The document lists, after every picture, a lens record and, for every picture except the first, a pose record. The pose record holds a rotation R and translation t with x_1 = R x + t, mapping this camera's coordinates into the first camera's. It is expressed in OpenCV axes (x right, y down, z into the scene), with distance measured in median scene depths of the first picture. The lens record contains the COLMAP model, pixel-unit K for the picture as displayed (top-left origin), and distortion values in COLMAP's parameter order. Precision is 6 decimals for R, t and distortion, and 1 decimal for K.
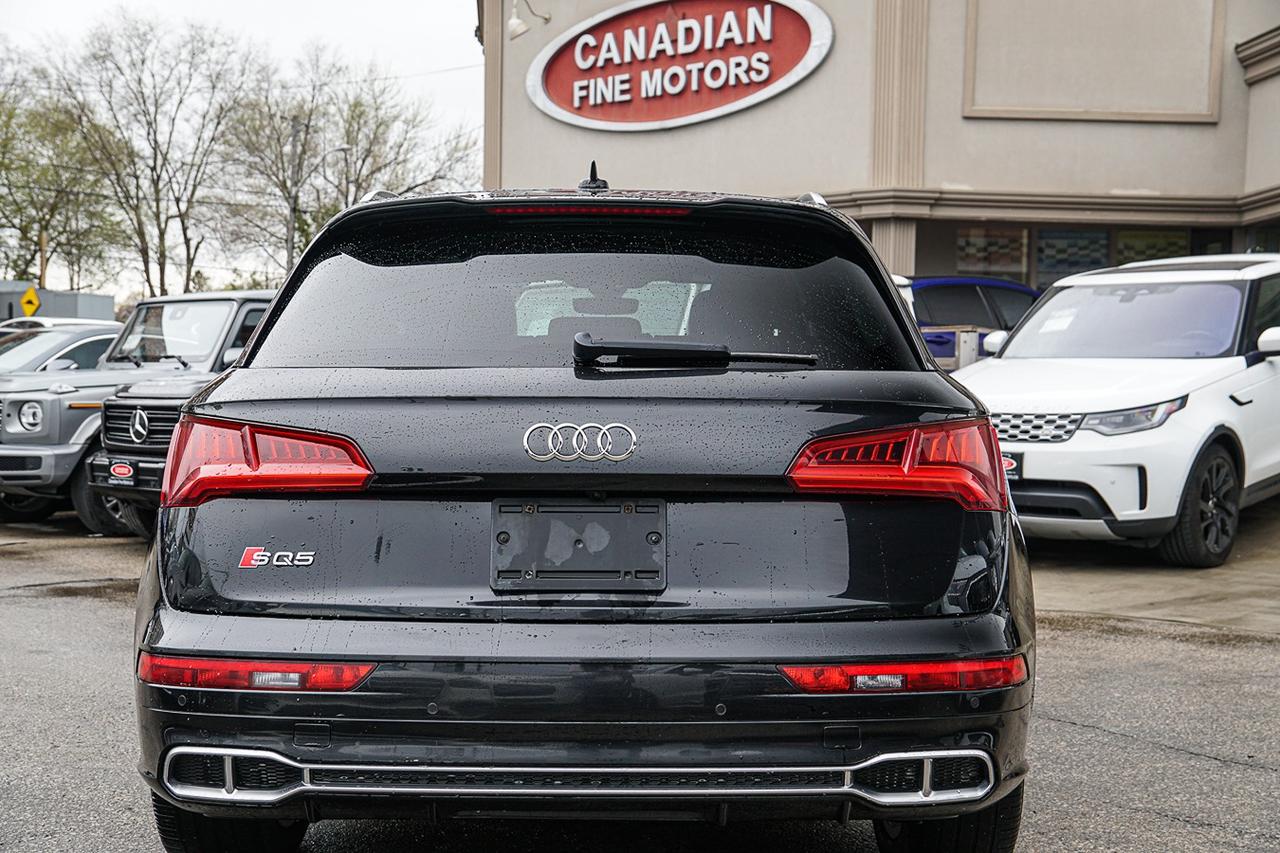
lens RADIAL K [[1495.4, 0, 627.3], [0, 1495.4, 429.0], [0, 0, 1]] dist [0.078450, 0.000000]
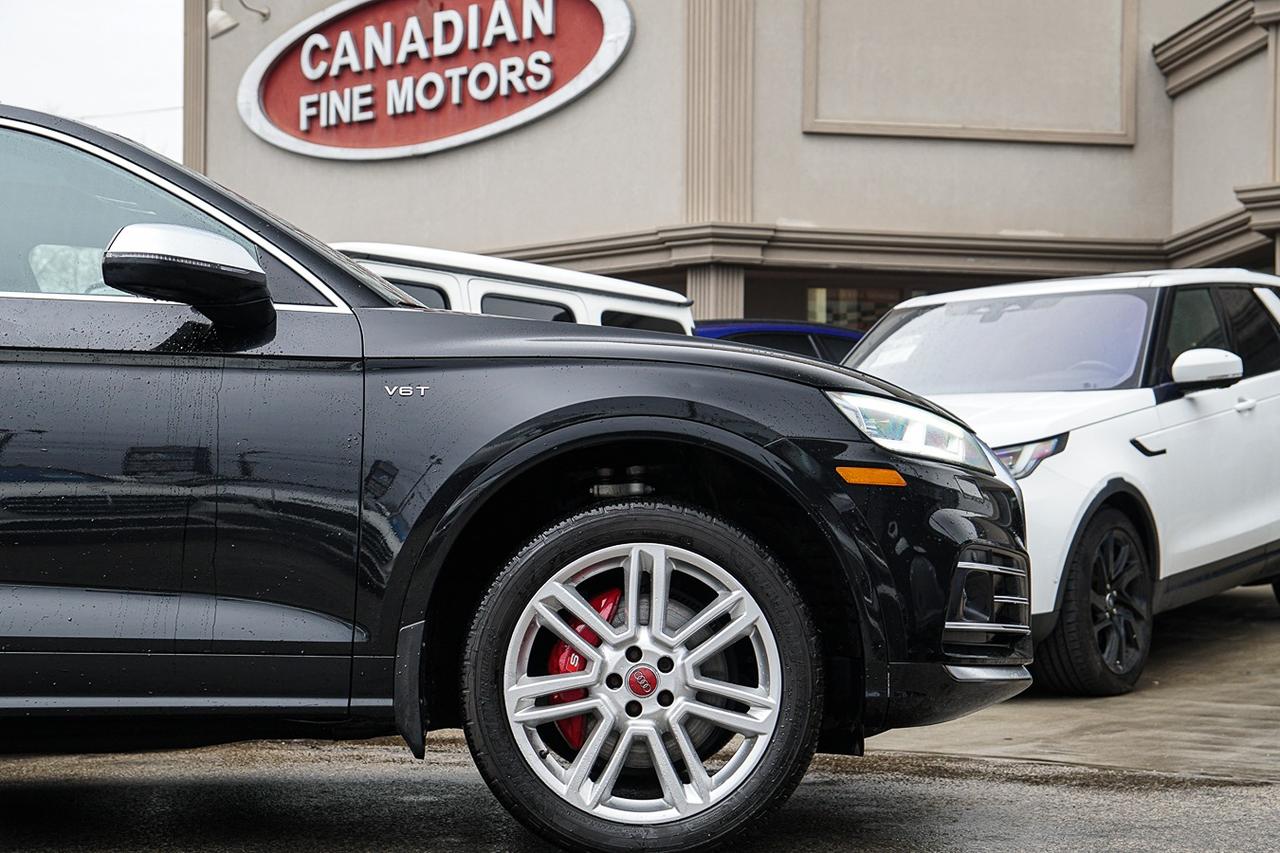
lens RADIAL K [[1810.9, 0, 635.6], [0, 1810.9, 432.0], [0, 0, 1]] dist [0.139414, 0.000000]
pose [[0.996757, -0.001549, 0.080455, 0.067012], [0.009811, 0.994696, -0.102390, 0.033203], [-0.079870, 0.102848, 0.991485, 0.125242]]
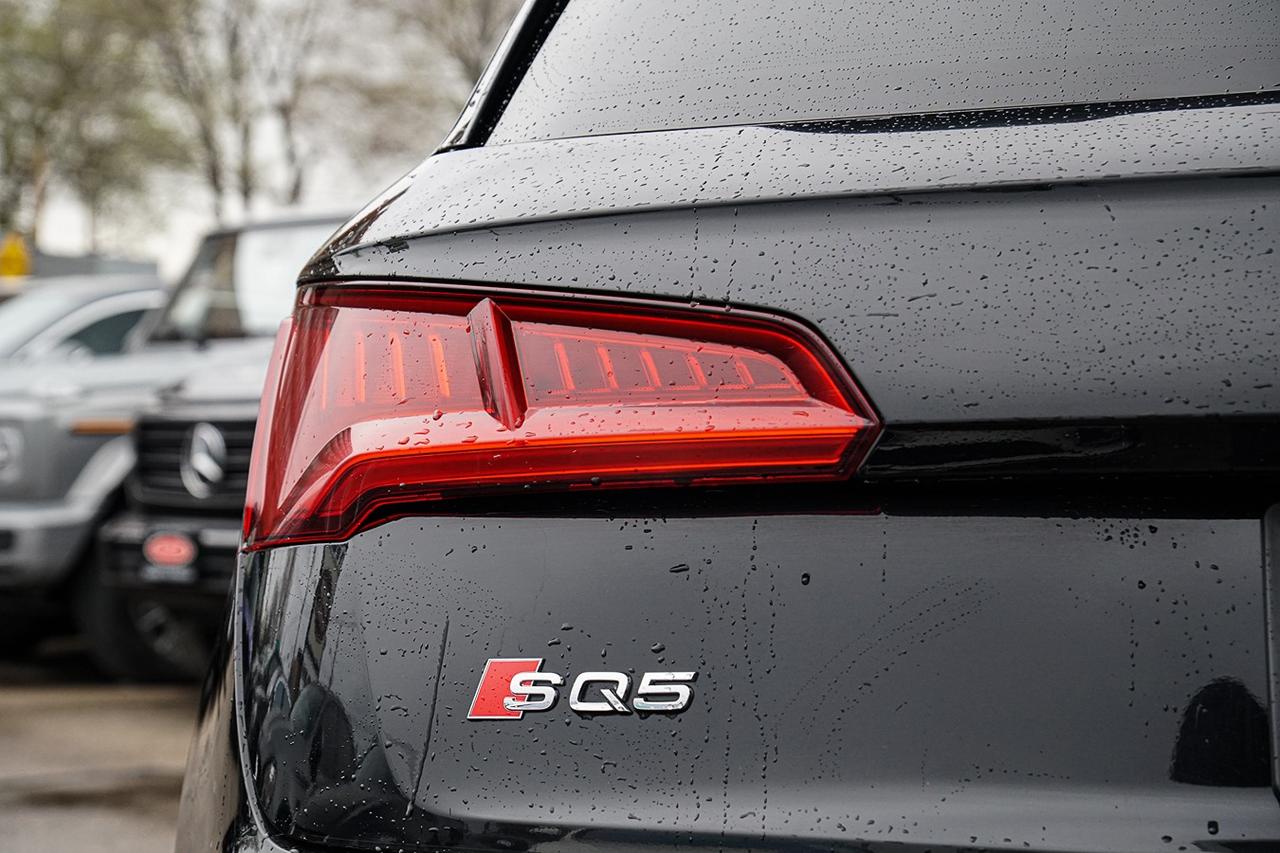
lens RADIAL K [[2766.0, 0, 645.4], [0, 2766.0, 425.9], [0, 0, 1]] dist [0.506239, 0.000000]
pose [[0.987336, -0.014014, -0.158025, -0.020652], [0.009948, 0.999599, -0.026493, 0.007502], [0.158333, 0.024585, 0.987080, 0.067450]]
